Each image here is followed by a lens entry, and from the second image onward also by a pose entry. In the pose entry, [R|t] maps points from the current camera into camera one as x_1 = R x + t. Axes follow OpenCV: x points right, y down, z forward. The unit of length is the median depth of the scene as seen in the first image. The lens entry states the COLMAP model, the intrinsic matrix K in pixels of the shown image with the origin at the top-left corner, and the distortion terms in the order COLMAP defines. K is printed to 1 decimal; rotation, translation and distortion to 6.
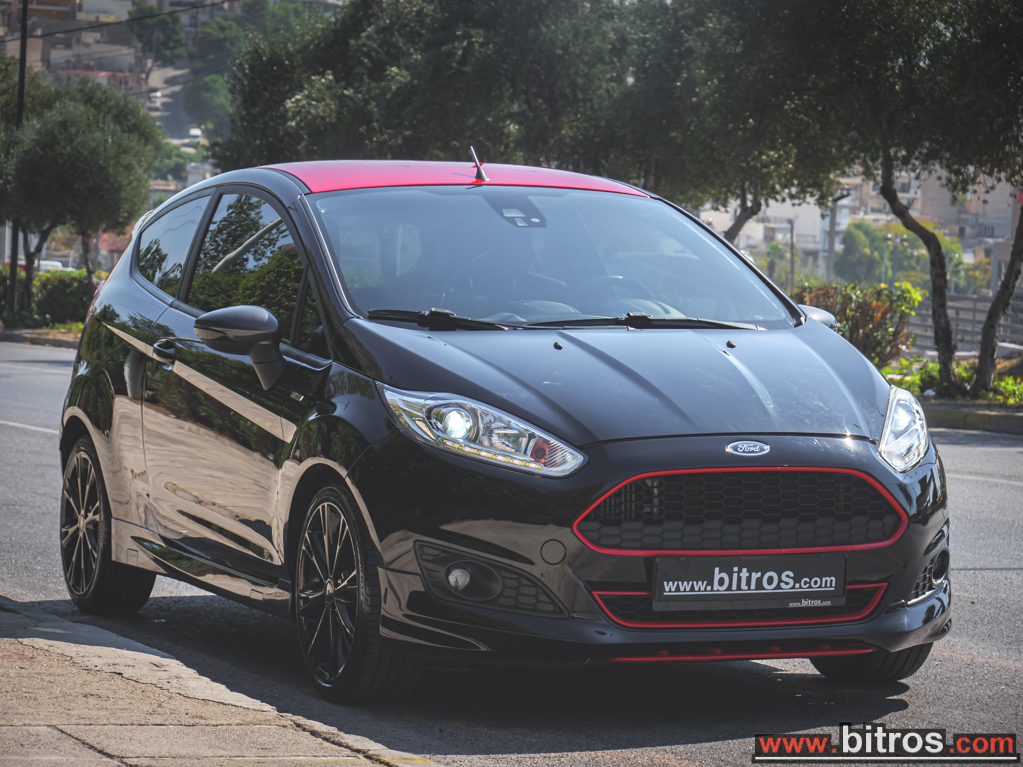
lens RADIAL K [[3532.8, 0, 500.7], [0, 3532.8, 383.9], [0, 0, 1]] dist [0.058816, 0.000000]
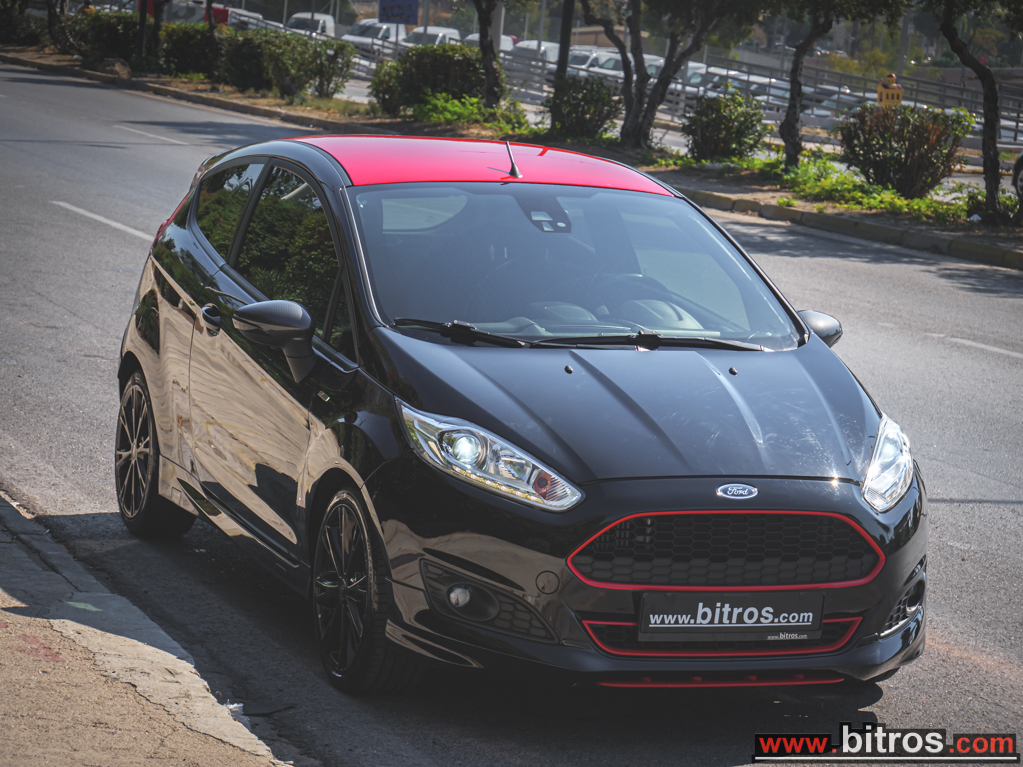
lens RADIAL K [[3255.8, 0, 521.7], [0, 3255.8, 383.1], [0, 0, 1]] dist [0.074900, 0.000000]
pose [[0.998322, 0.054373, -0.019938, 0.022751], [-0.052442, 0.994814, 0.087143, -0.095008], [0.024573, -0.085952, 0.995996, 0.024552]]
